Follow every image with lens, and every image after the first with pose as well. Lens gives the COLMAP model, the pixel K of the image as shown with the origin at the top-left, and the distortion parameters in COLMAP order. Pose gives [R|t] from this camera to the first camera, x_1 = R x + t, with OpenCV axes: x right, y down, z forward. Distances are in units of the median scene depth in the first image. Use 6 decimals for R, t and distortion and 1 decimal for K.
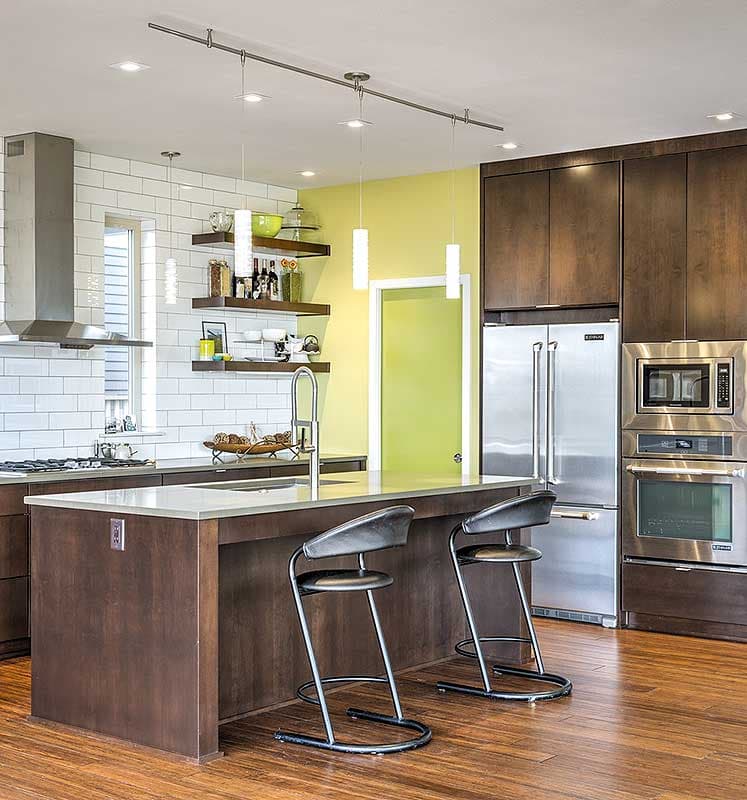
lens RADIAL K [[1296.8, 0, 372.0], [0, 1296.8, 407.6], [0, 0, 1]] dist [0.048912, 0.000000]
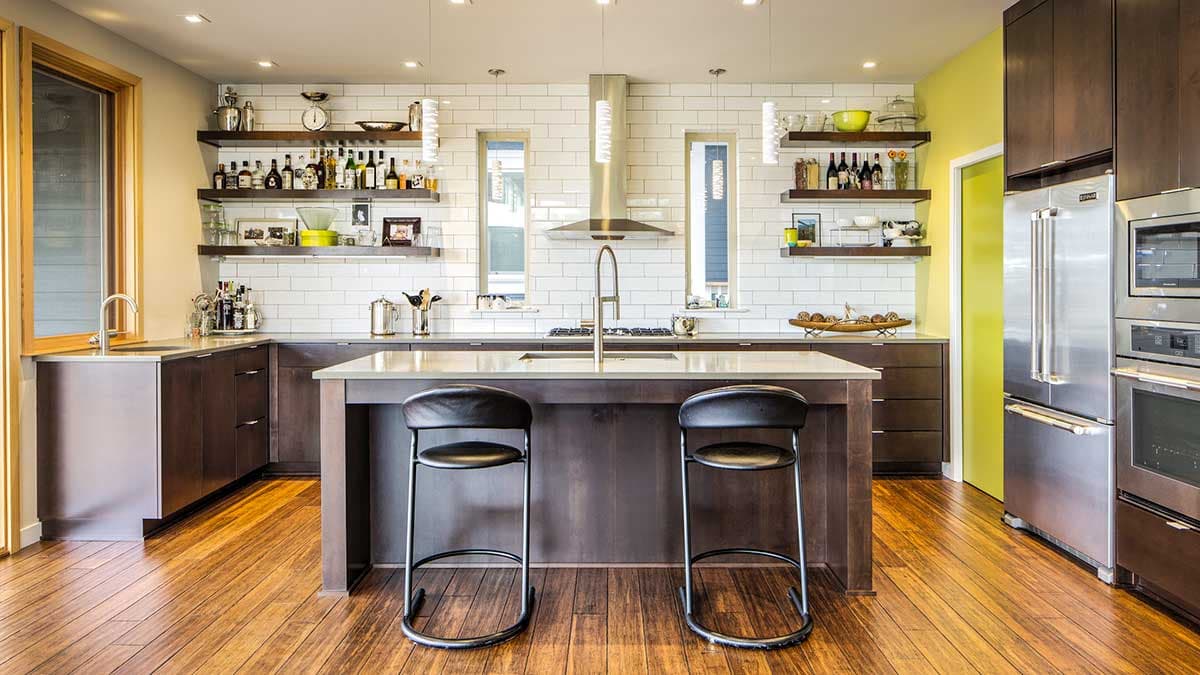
lens RADIAL K [[812.5, 0, 600.0], [0, 812.5, 287.5], [0, 0, 1]] dist [-0.012646, 0.002456]
pose [[0.621523, 0.003174, -0.783389, 0.349691], [-0.011357, 0.999923, -0.004959, 0.004440], [0.783313, 0.011979, 0.621511, 0.458819]]
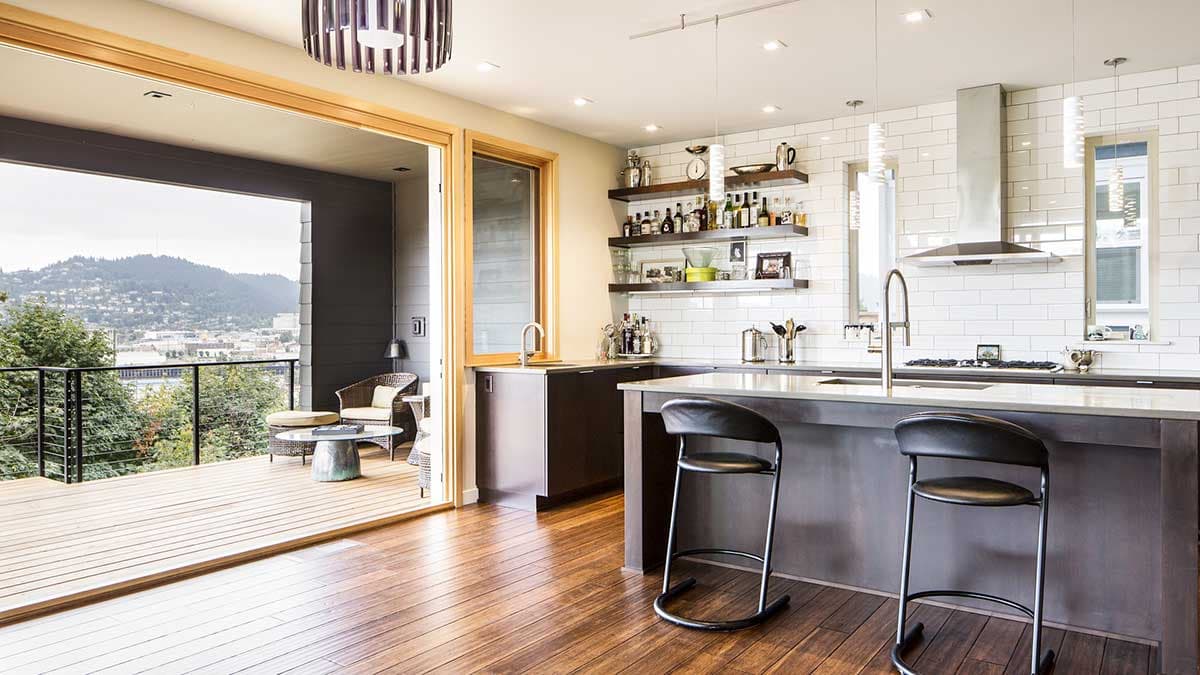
lens RADIAL K [[812.5, 0, 608.4], [0, 812.5, 324.3], [0, 0, 1]] dist [-0.012646, 0.002456]
pose [[0.058447, 0.000888, -0.998290, 0.435854], [-0.010601, 0.999944, 0.000268, 0.010335], [0.998234, 0.010567, 0.058453, 0.567634]]
